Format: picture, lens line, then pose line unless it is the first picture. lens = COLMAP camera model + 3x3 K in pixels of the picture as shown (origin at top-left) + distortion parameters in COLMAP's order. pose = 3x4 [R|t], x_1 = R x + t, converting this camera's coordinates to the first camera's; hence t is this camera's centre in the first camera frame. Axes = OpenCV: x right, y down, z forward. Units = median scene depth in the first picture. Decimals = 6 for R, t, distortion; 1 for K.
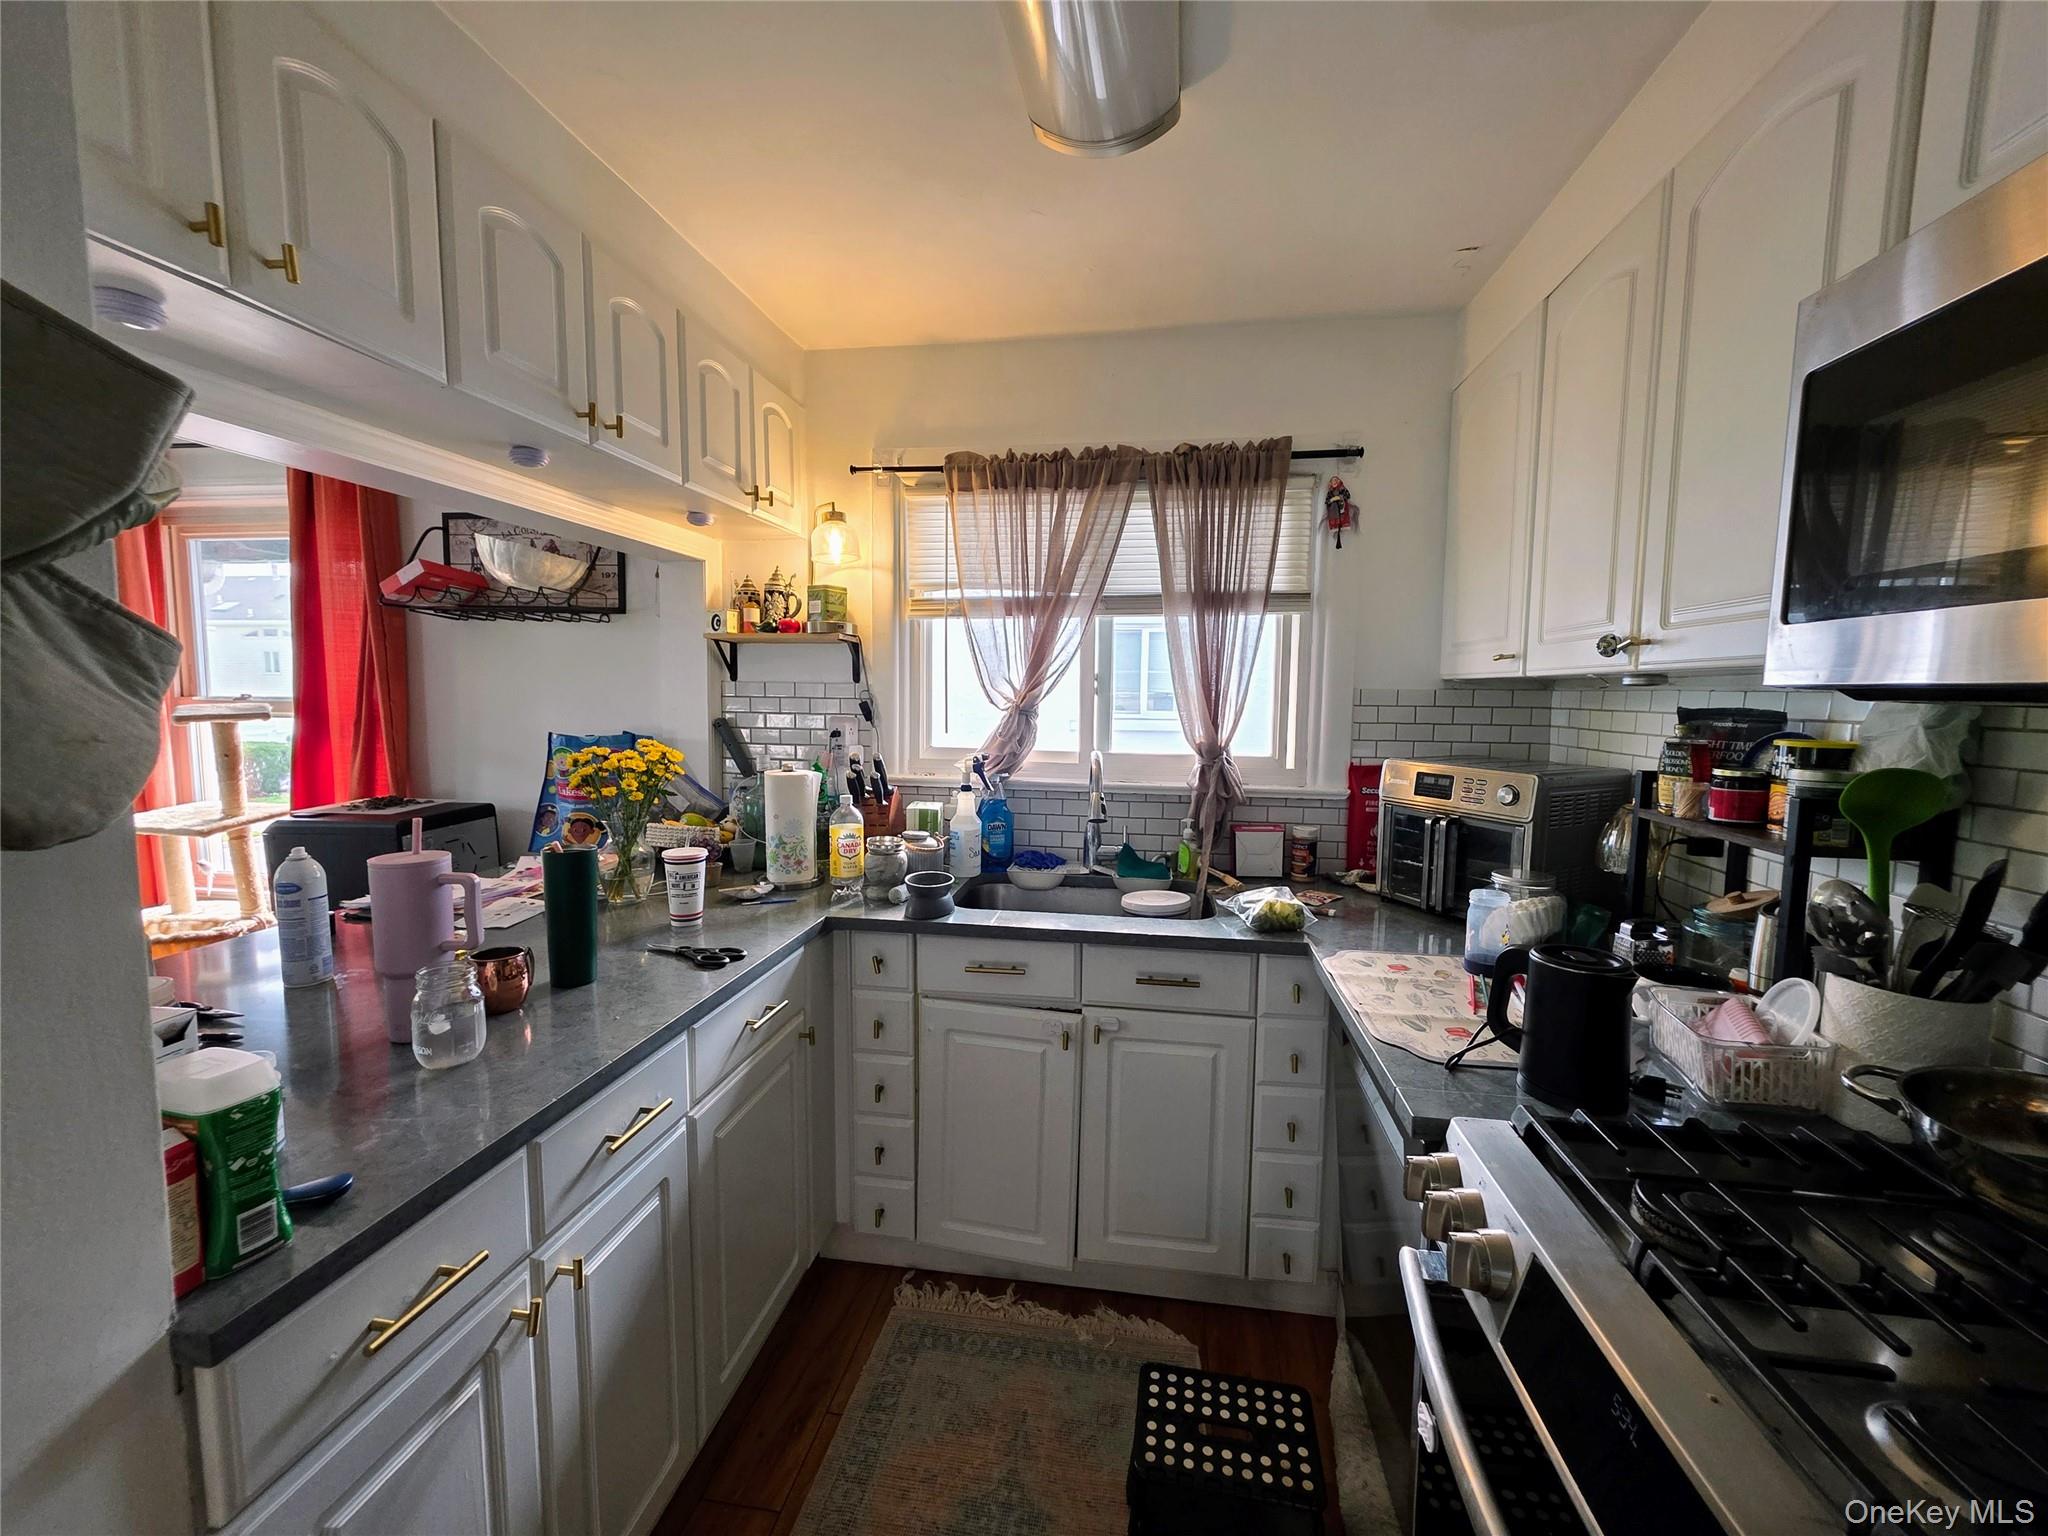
lens RADIAL K [[820.0, 0, 1034.2], [0, 820.0, 766.7], [0, 0, 1]] dist [0.001481, 0.000537]
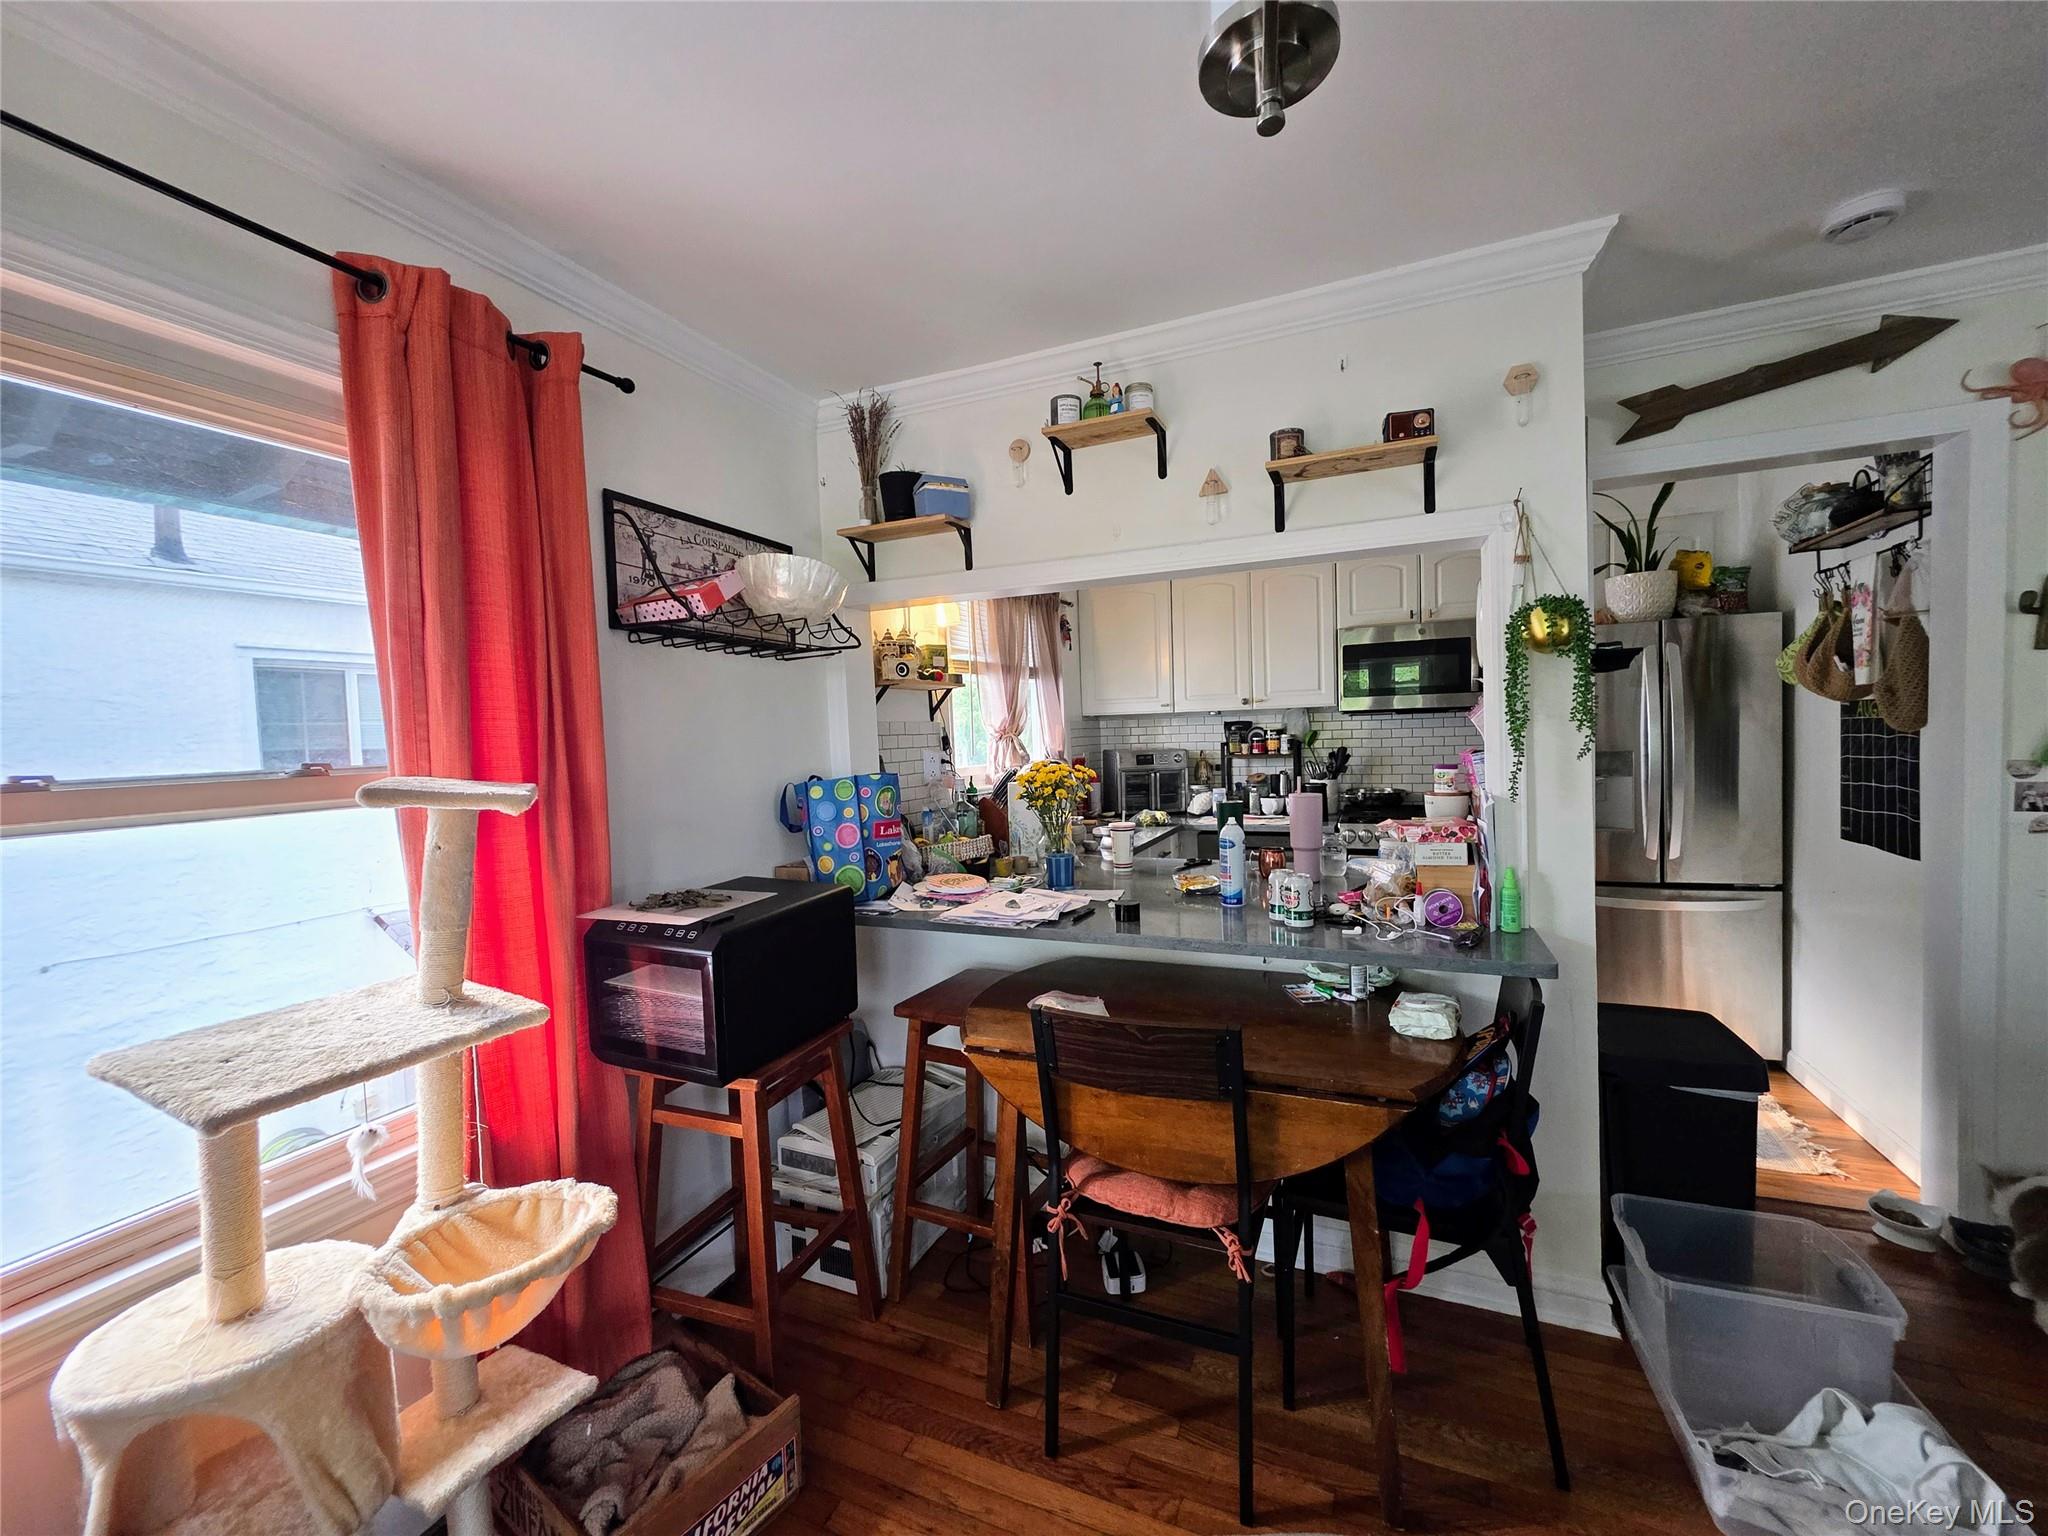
lens RADIAL K [[820.0, 0, 1034.2], [0, 820.0, 766.7], [0, 0, 1]] dist [0.001481, 0.000537]
pose [[0.252914, -0.063341, 0.965413, -1.441731], [0.125775, 0.991539, 0.032105, -0.055525], [-0.959278, 0.113305, 0.258741, 0.543327]]
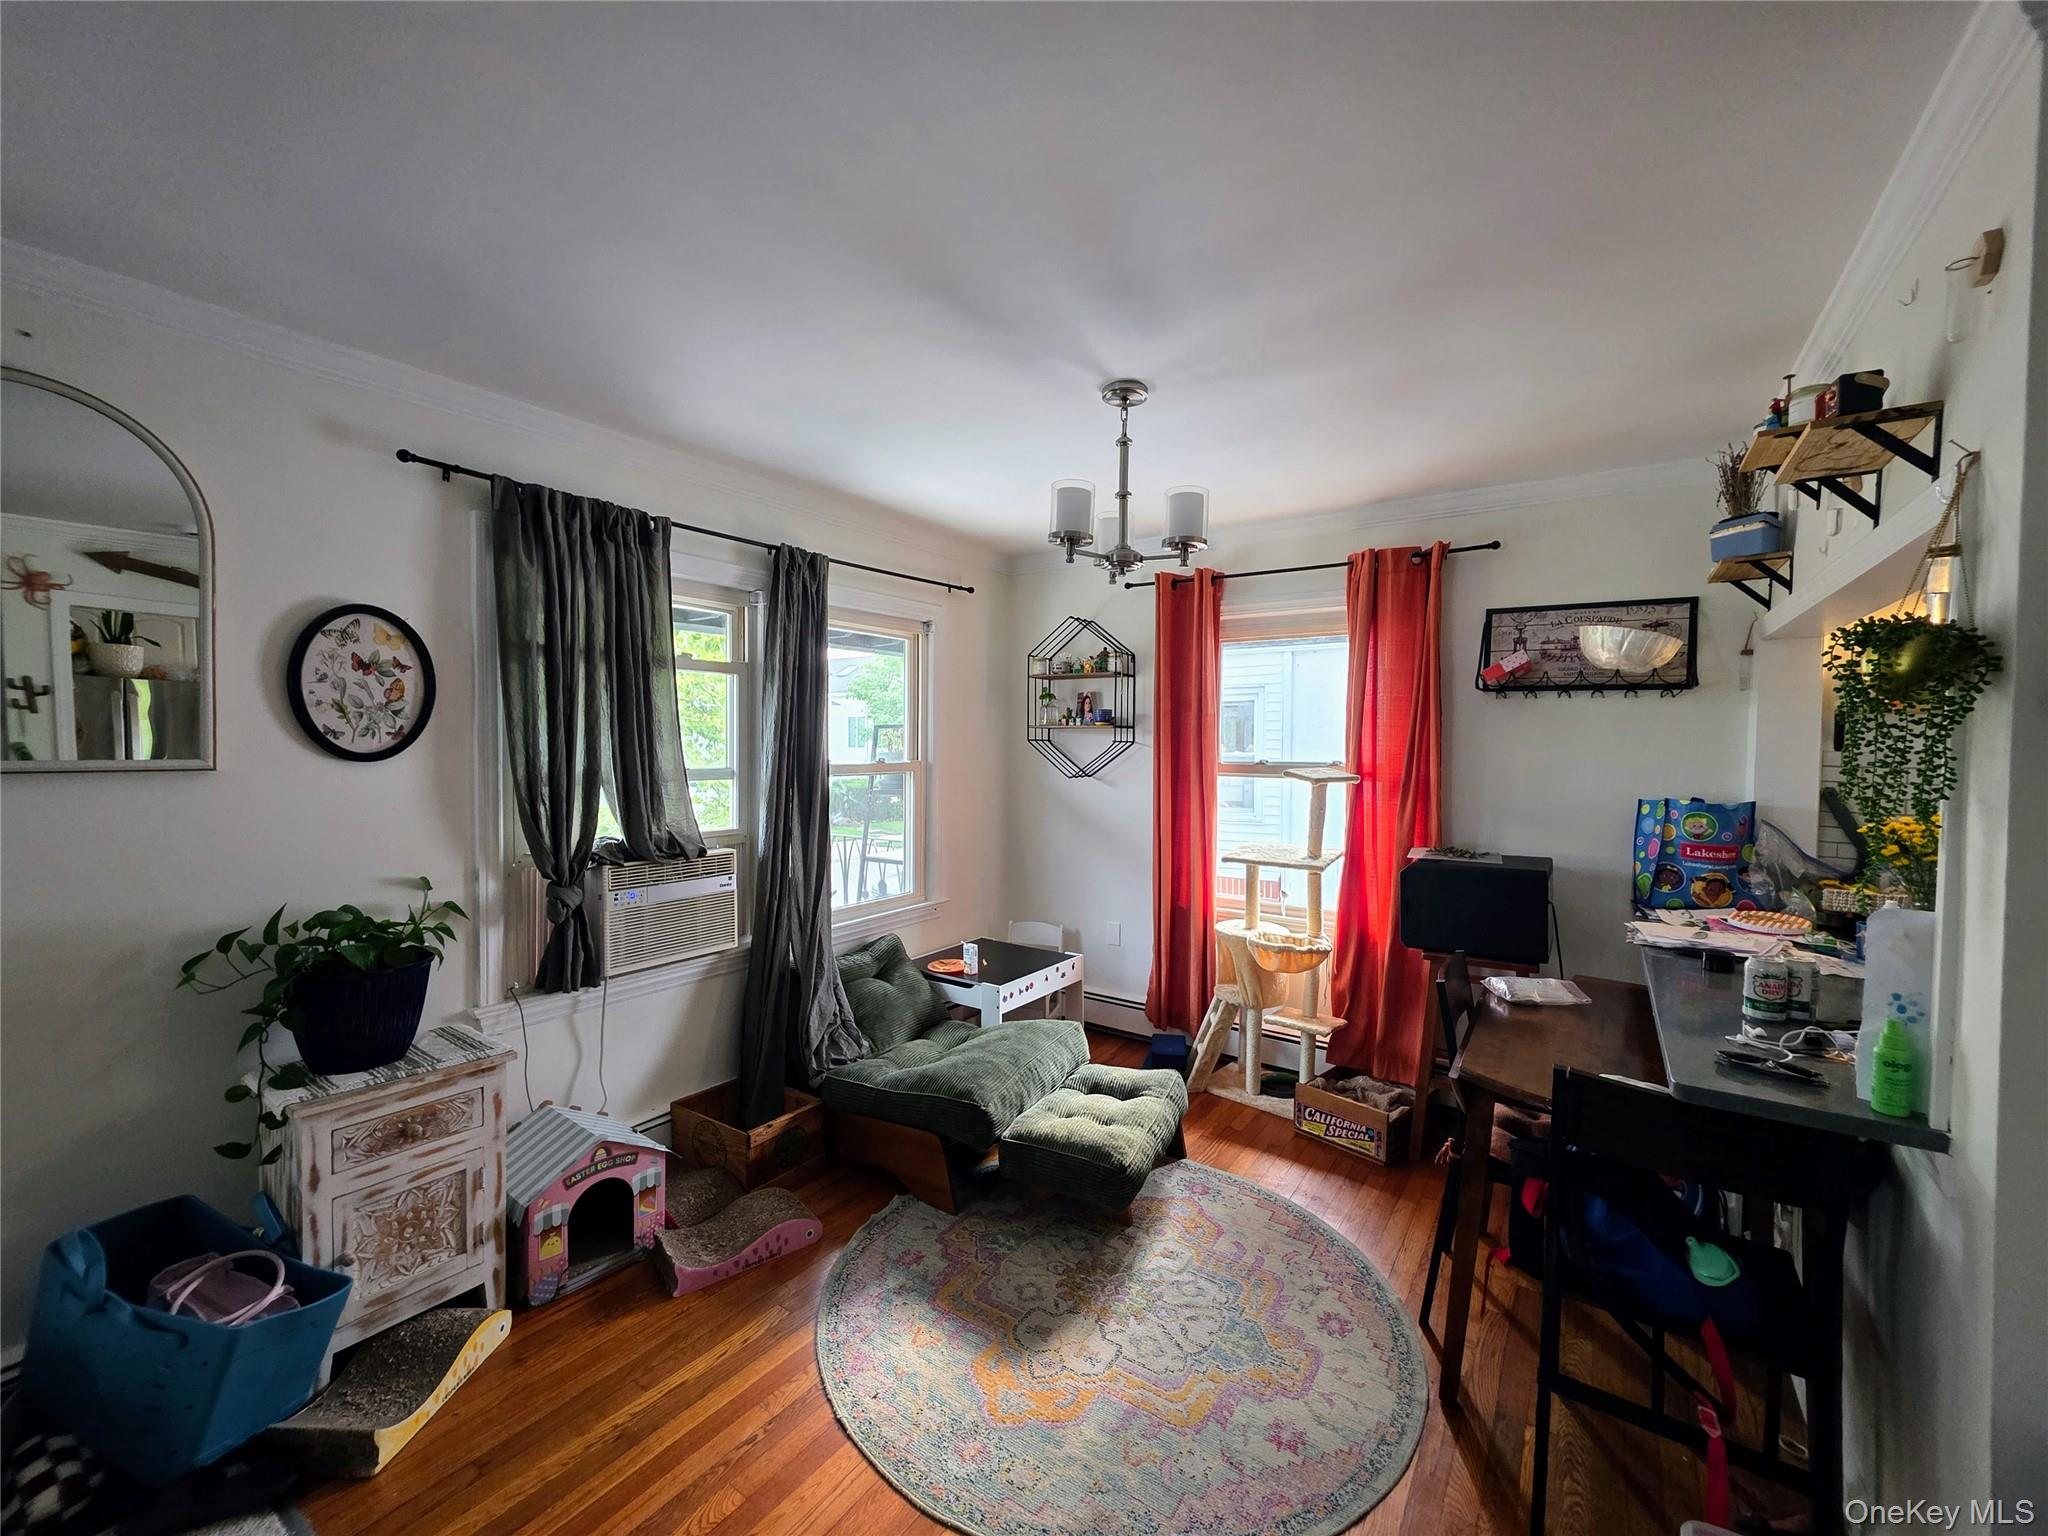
lens RADIAL K [[820.0, 0, 1034.2], [0, 820.0, 766.7], [0, 0, 1]] dist [0.001481, 0.000537]
pose [[0.898422, 0.006355, -0.439087, -0.858092], [-0.034351, 0.997848, -0.055843, 0.006659], [0.437787, 0.065253, 0.896707, -0.364620]]
